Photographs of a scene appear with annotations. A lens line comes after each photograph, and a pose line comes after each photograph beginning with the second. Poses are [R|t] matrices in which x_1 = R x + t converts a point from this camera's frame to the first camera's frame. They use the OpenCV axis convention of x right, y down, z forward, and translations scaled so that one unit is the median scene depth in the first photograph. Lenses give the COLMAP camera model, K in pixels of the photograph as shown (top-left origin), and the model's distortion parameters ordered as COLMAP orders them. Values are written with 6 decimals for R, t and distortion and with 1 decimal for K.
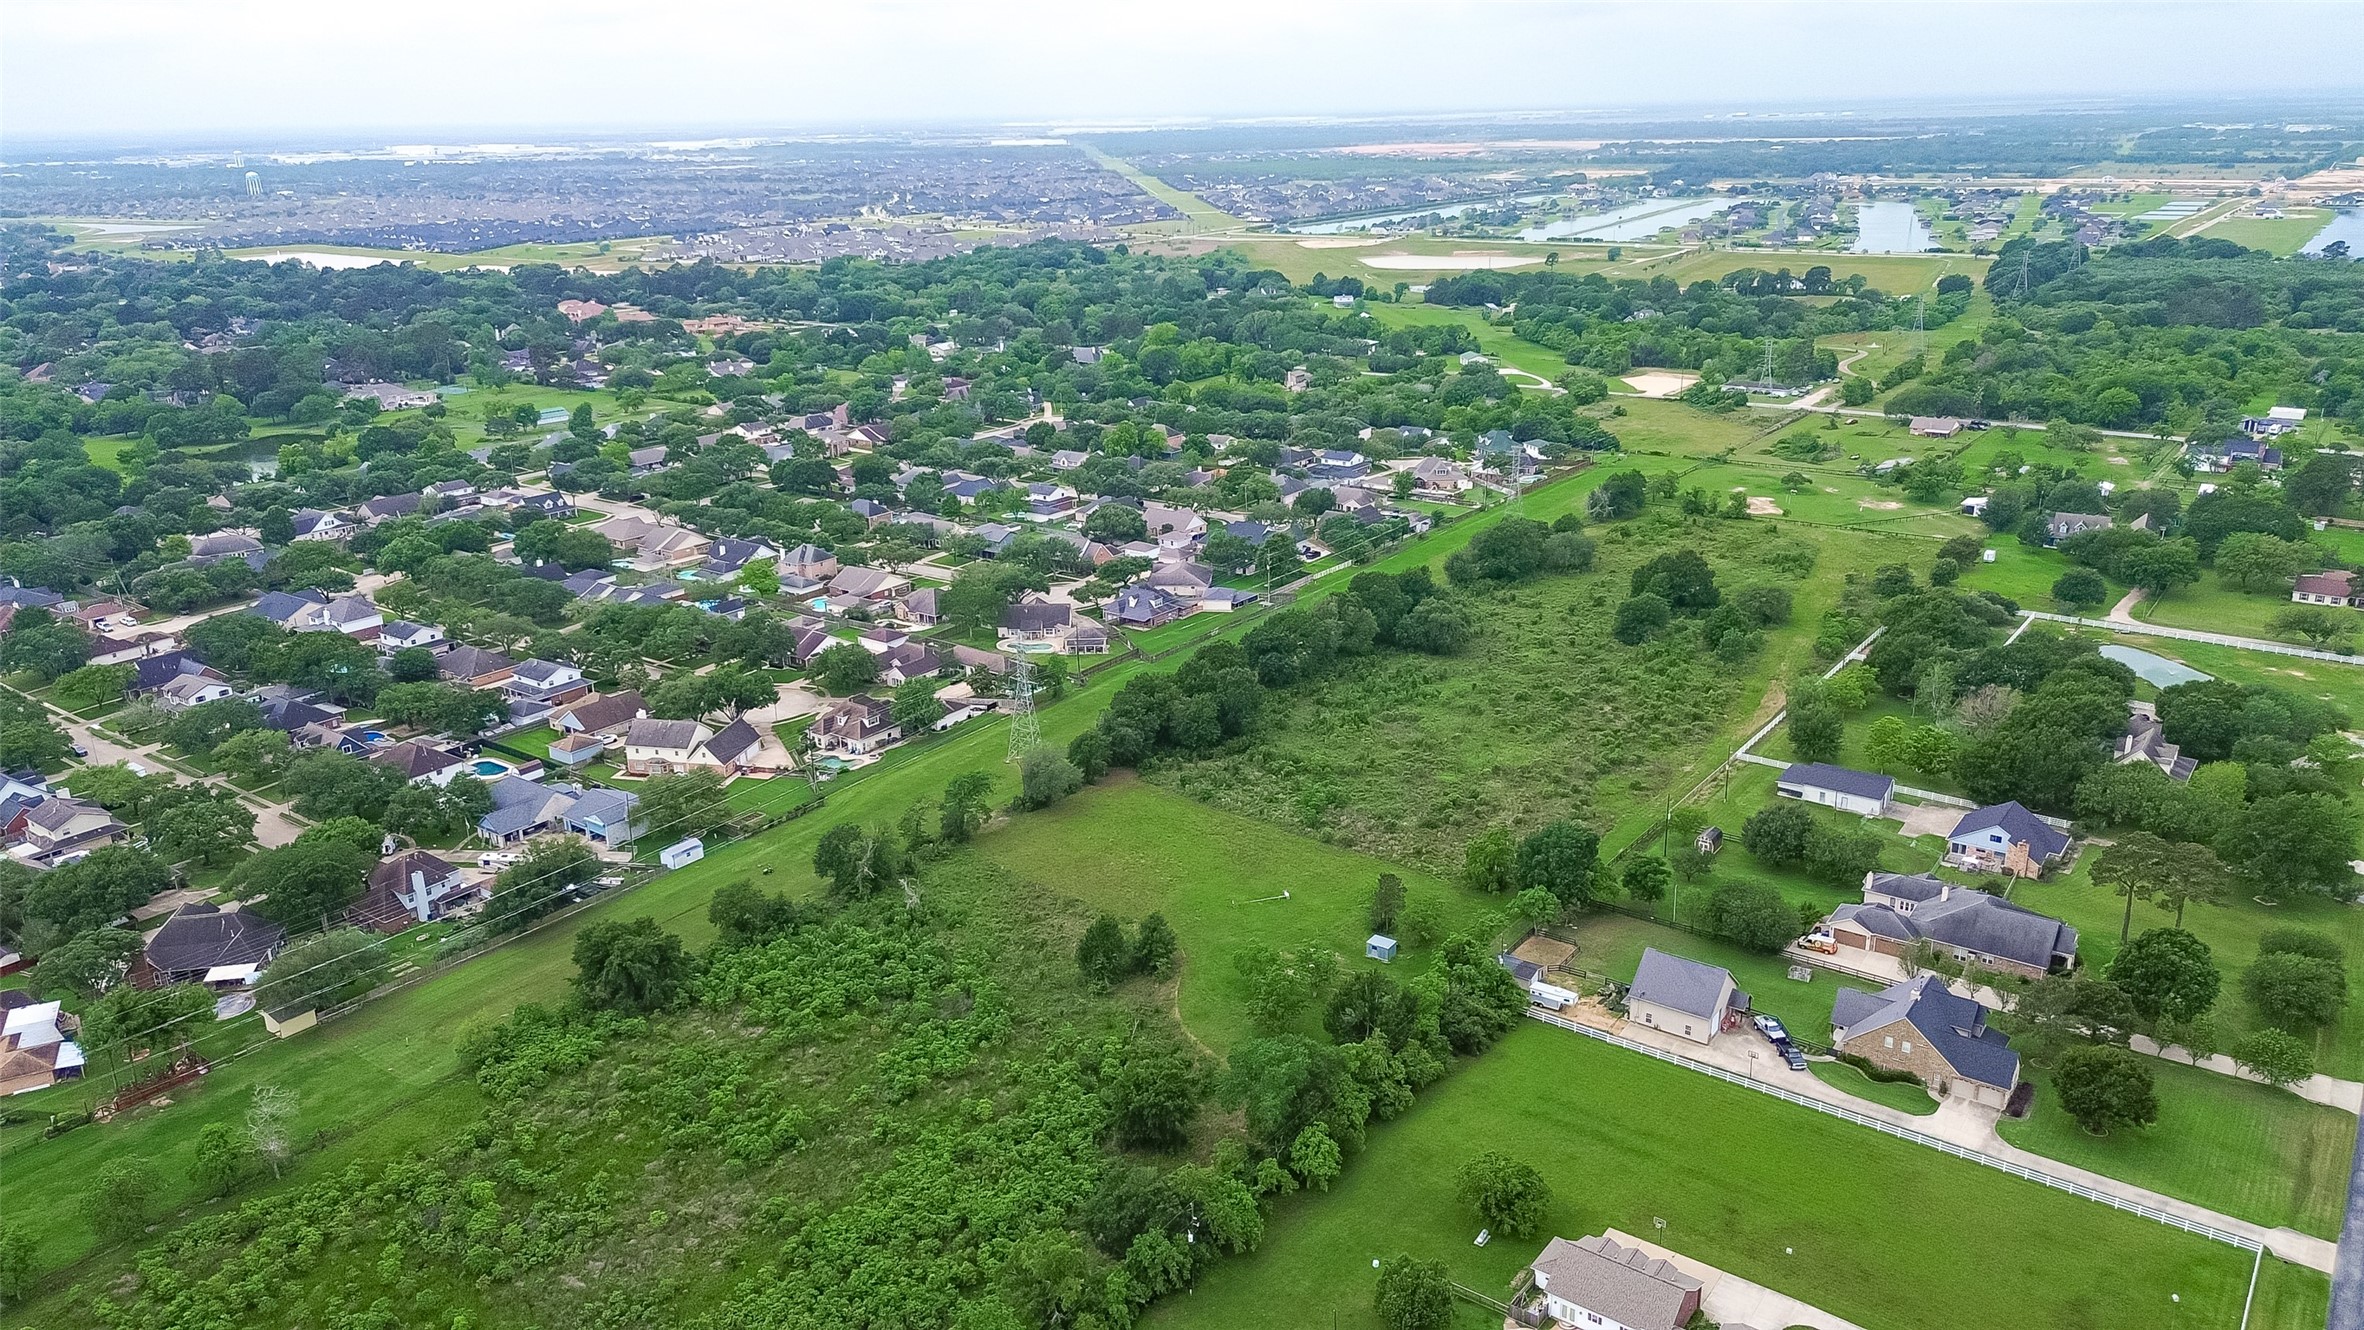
lens RADIAL K [[1671.5, 0, 1182.0], [0, 1671.5, 665.0], [0, 0, 1]] dist [0.056960, -0.054513]
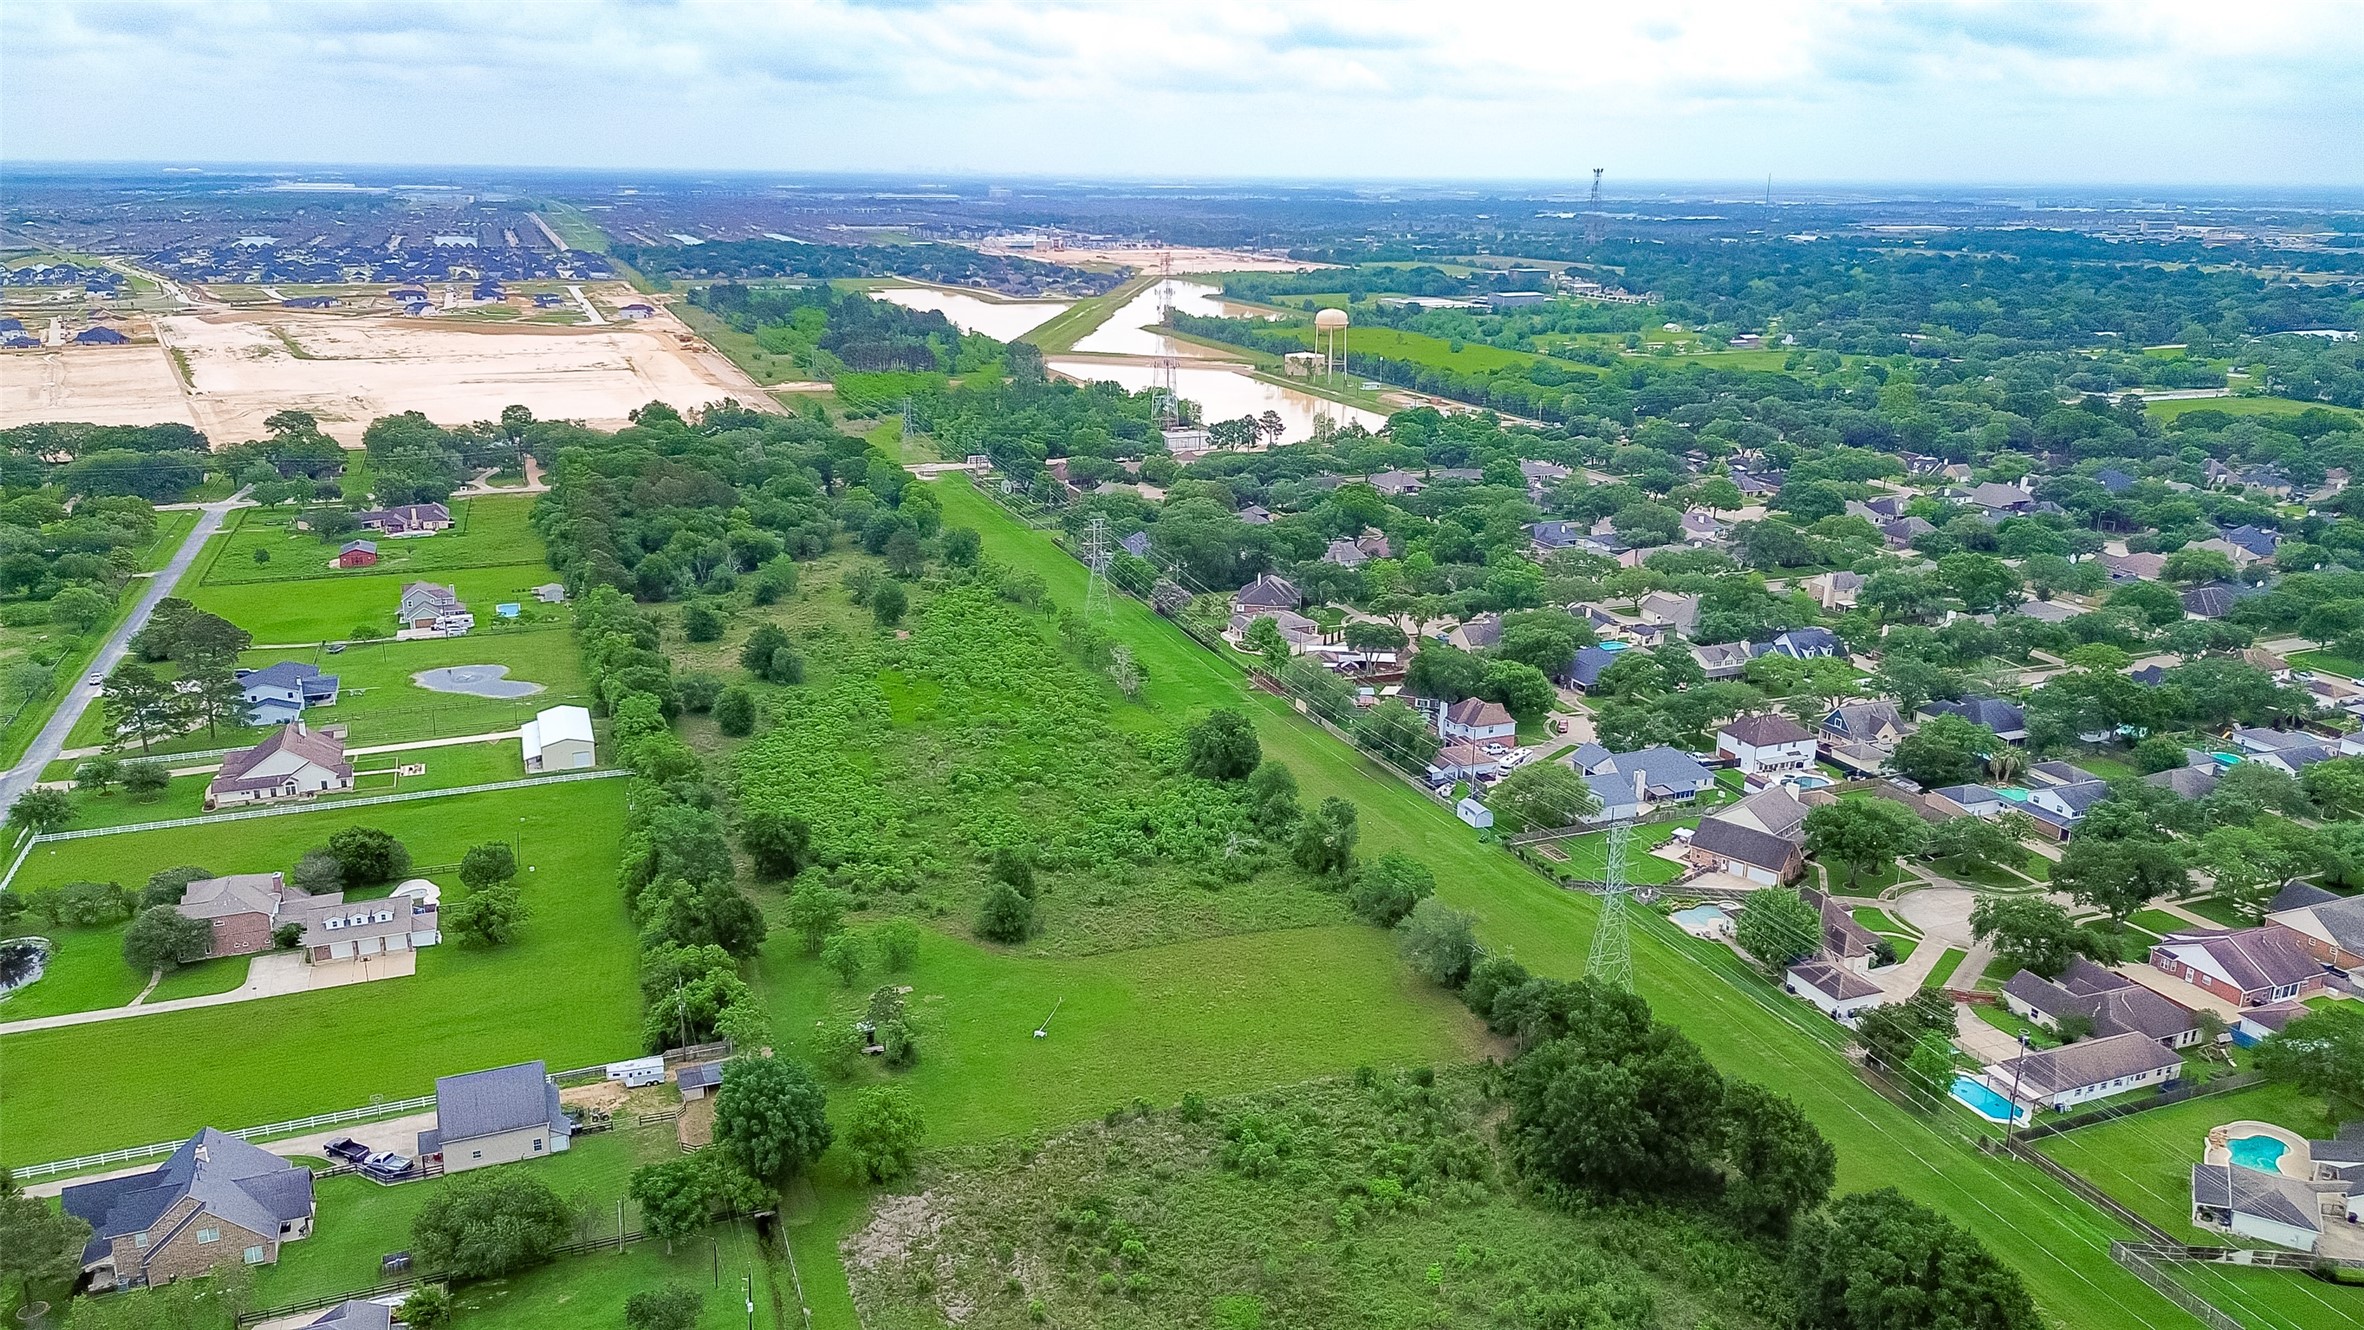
lens RADIAL K [[1671.5, 0, 1182.0], [0, 1671.5, 665.0], [0, 0, 1]] dist [0.056960, -0.054513]
pose [[-0.521061, 0.257685, -0.813691, 0.424164], [-0.273088, 0.852889, 0.444976, -0.260267], [0.808652, 0.454069, -0.374037, 0.846411]]
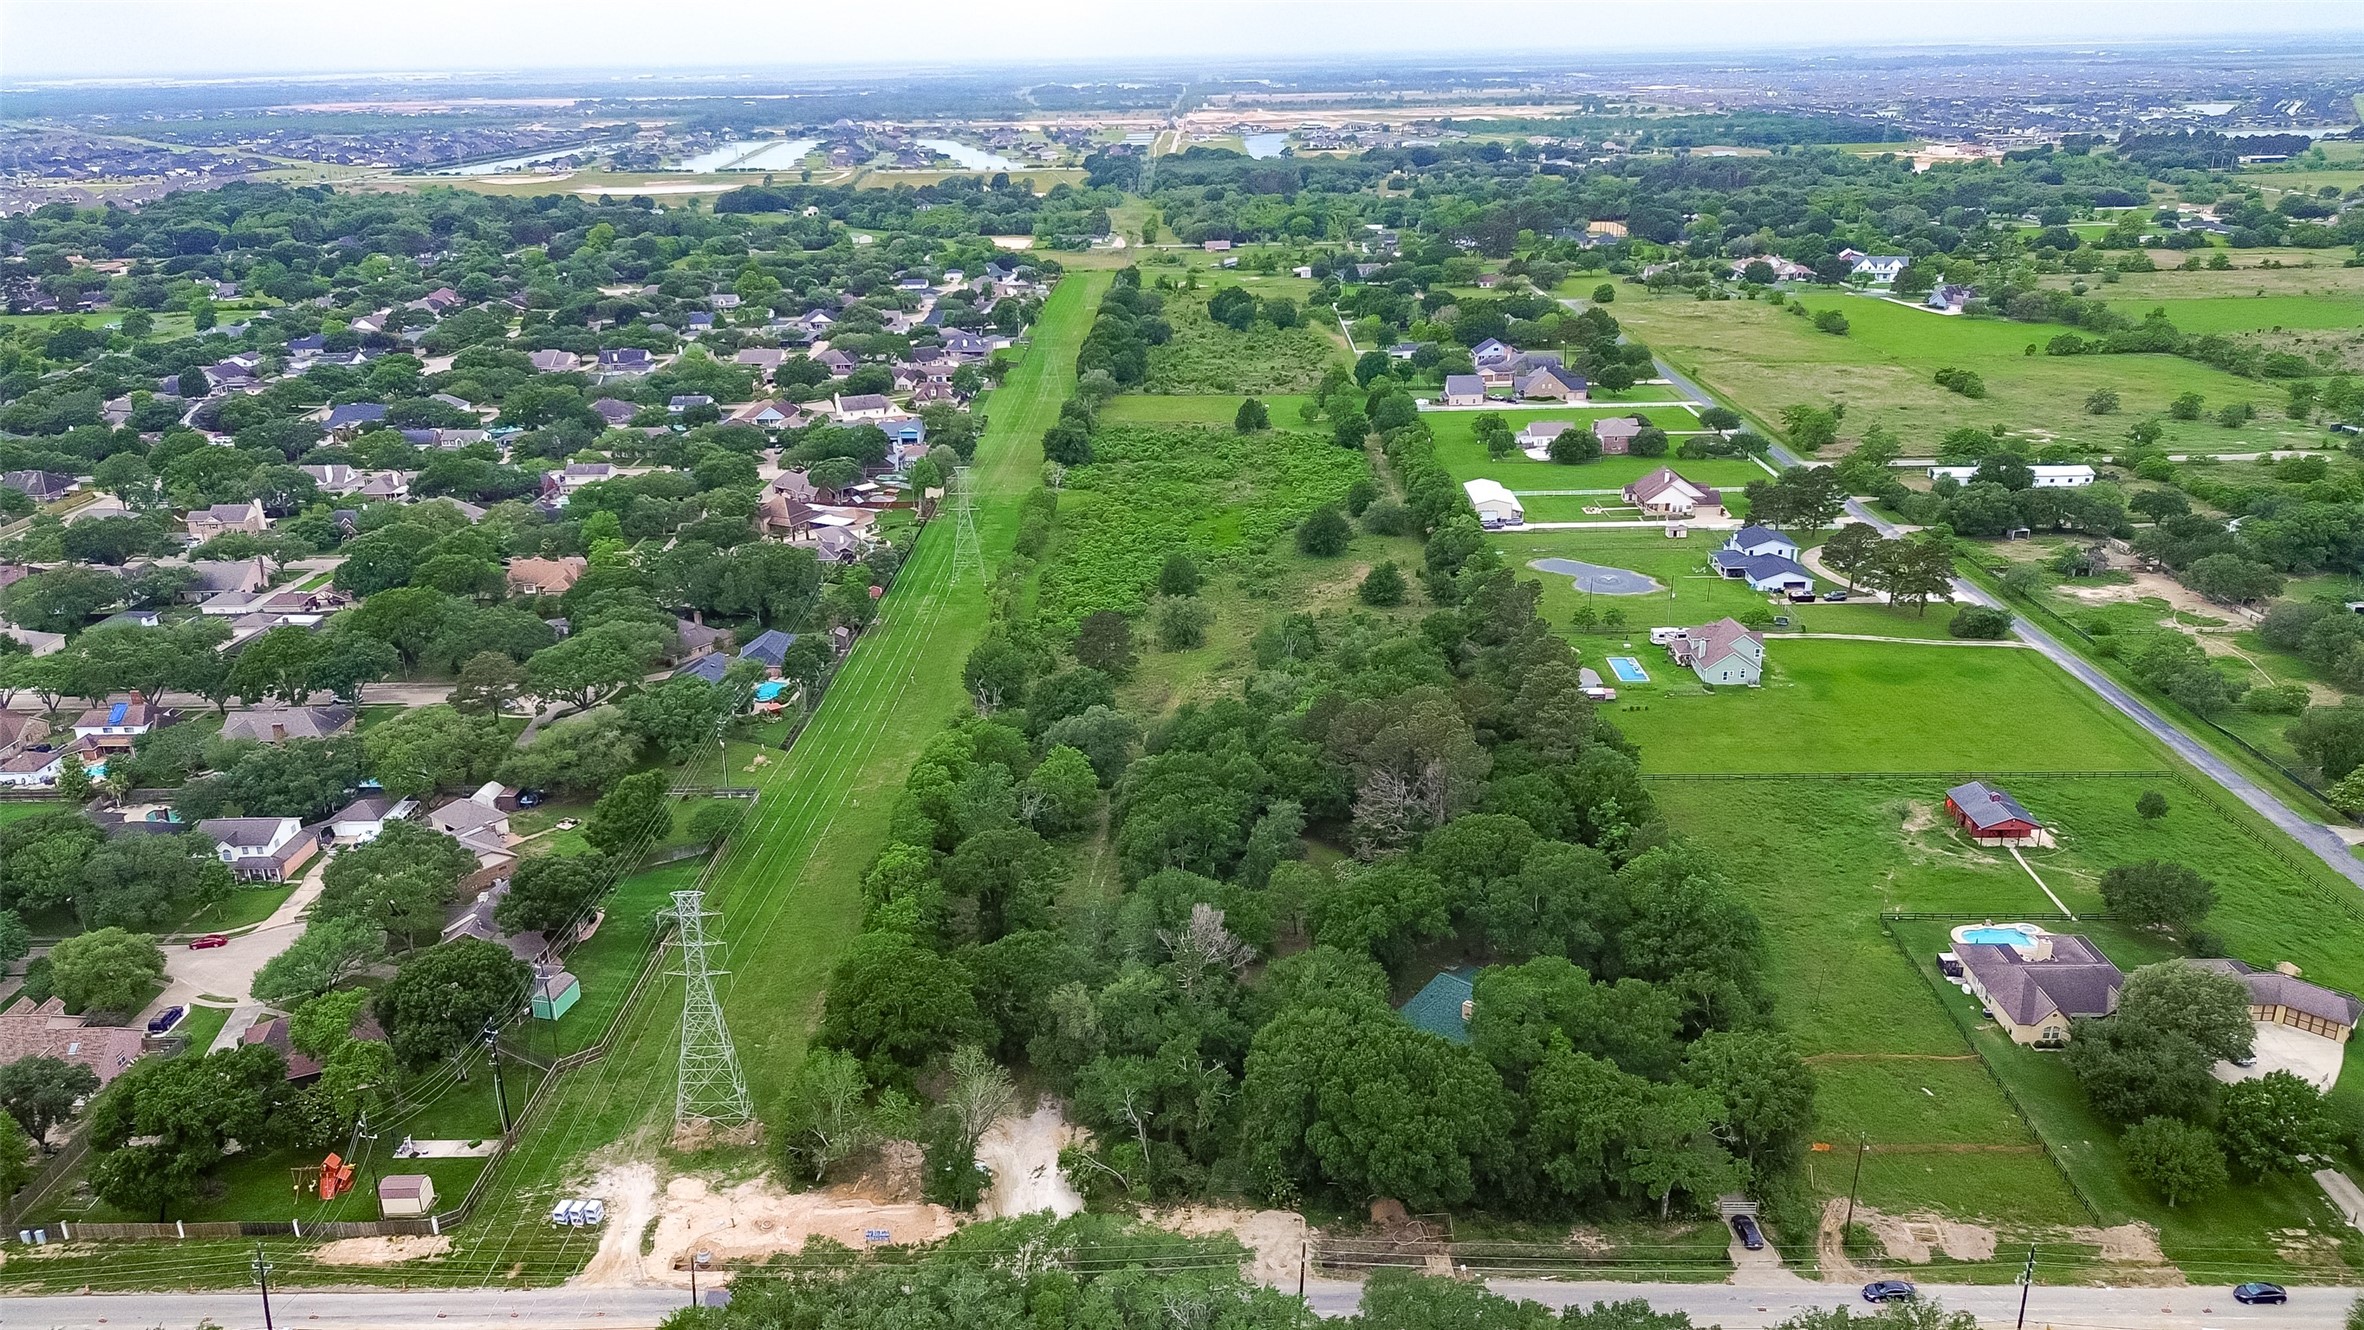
lens RADIAL K [[1671.5, 0, 1182.0], [0, 1671.5, 665.0], [0, 0, 1]] dist [0.056960, -0.054513]
pose [[0.809201, -0.198758, 0.552891, -0.809616], [0.189019, 0.979080, 0.075323, 0.182652], [-0.556296, 0.043555, 0.829842, -0.420599]]
